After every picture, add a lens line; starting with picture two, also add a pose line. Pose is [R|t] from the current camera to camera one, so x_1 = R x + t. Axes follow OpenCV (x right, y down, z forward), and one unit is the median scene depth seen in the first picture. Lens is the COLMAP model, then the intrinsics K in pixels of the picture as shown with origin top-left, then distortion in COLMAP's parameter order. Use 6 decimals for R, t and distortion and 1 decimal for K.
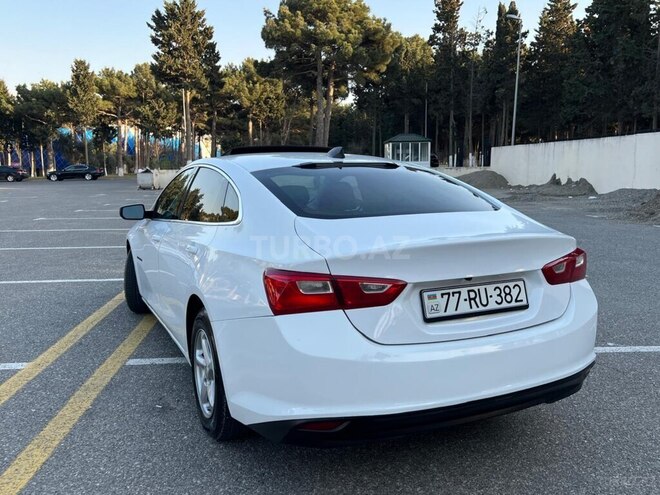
lens RADIAL K [[573.1, 0, 334.9], [0, 573.1, 247.4], [0, 0, 1]] dist [0.037898, -0.028983]
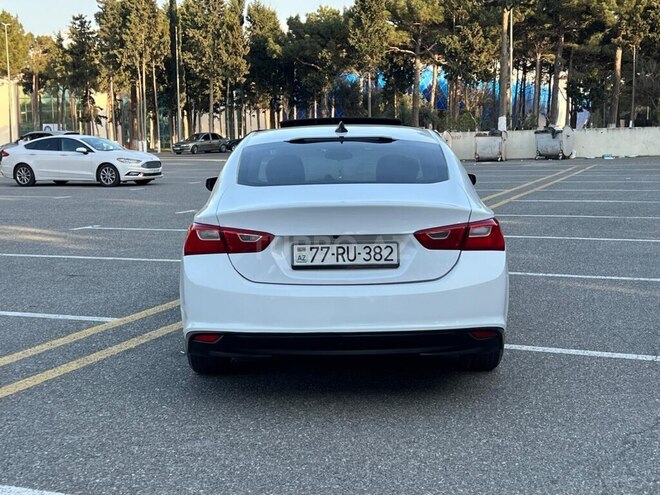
lens RADIAL K [[940.6, 0, 328.0], [0, 940.6, 244.6], [0, 0, 1]] dist [0.044084, 0.000000]
pose [[0.894770, 0.040051, -0.444728, 0.080024], [-0.045828, 0.998947, -0.002241, 0.005517], [0.444170, 0.022386, 0.895663, -0.056965]]
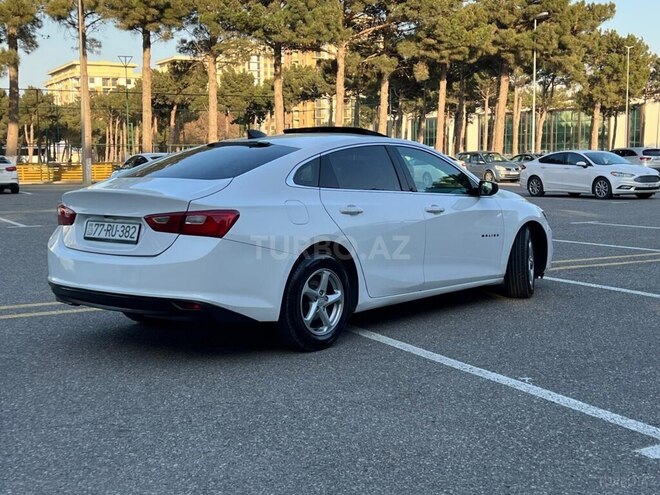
lens RADIAL K [[885.7, 0, 325.1], [0, 885.7, 246.1], [0, 0, 1]] dist [0.071857, 0.000000]
pose [[0.419326, 0.089244, -0.903438, 0.193701], [-0.116757, 0.992193, 0.043819, -0.003020], [0.900296, 0.087108, 0.426473, 0.037216]]
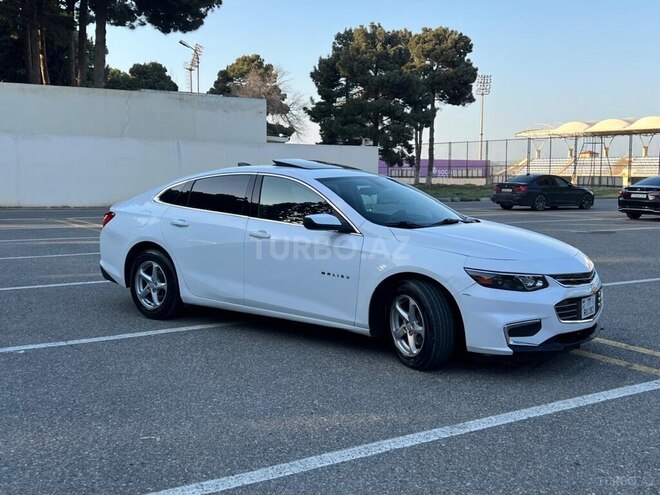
lens RADIAL K [[756.5, 0, 330.4], [0, 756.5, 251.2], [0, 0, 1]] dist [0.020878, 0.000000]
pose [[-0.881765, 0.027299, -0.470898, 0.087482], [-0.081240, 0.974616, 0.208623, -0.043325], [0.464640, 0.222213, -0.857164, 0.326761]]
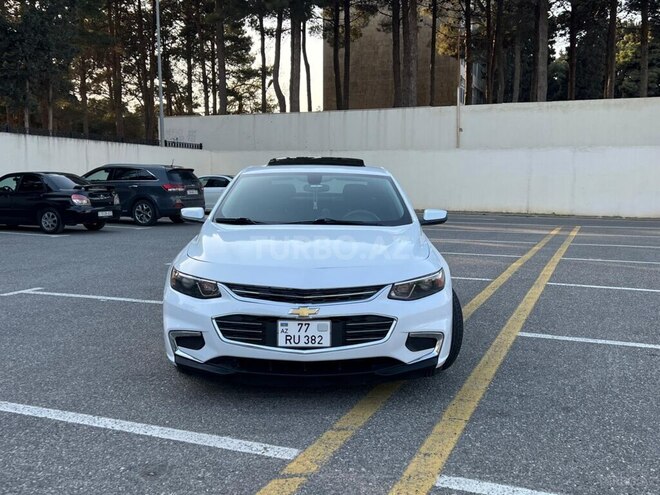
lens RADIAL K [[723.9, 0, 335.0], [0, 723.9, 242.3], [0, 0, 1]] dist [0.026879, 0.000000]
pose [[-0.901633, -0.054799, 0.429015, -0.105733], [0.037391, 0.978351, 0.203548, -0.041119], [-0.430882, 0.199567, -0.880065, 0.314912]]
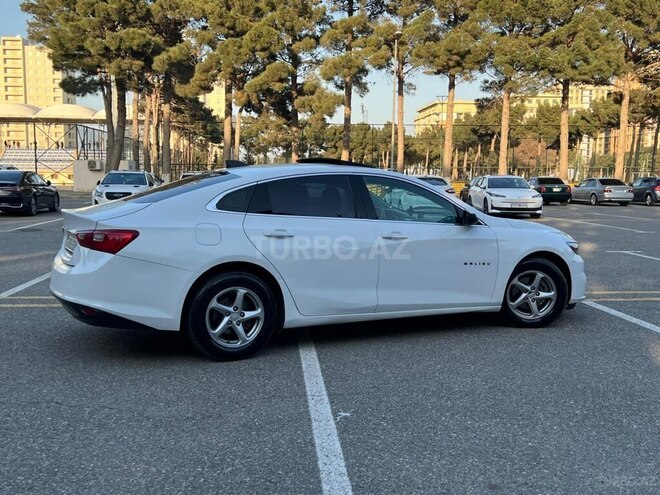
lens RADIAL K [[723.9, 0, 334.6], [0, 723.9, 245.7], [0, 0, 1]] dist [0.026879, 0.000000]
pose [[0.040762, 0.096503, -0.994498, 0.191034], [-0.141194, 0.985893, 0.089880, -0.017077], [0.989142, 0.136753, 0.053813, 0.126293]]
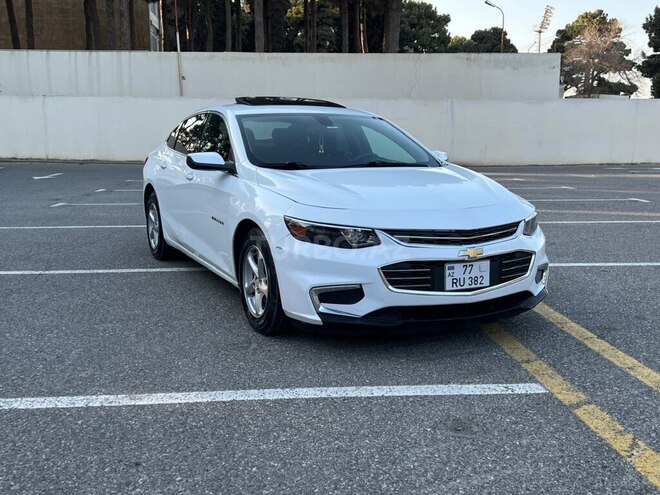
lens RADIAL K [[723.9, 0, 337.2], [0, 723.9, 249.1], [0, 0, 1]] dist [0.026879, 0.000000]
pose [[-0.999625, -0.011540, -0.024840, -0.020757], [-0.018048, 0.959699, 0.280449, -0.038707], [0.020602, 0.280792, -0.959547, 0.326877]]
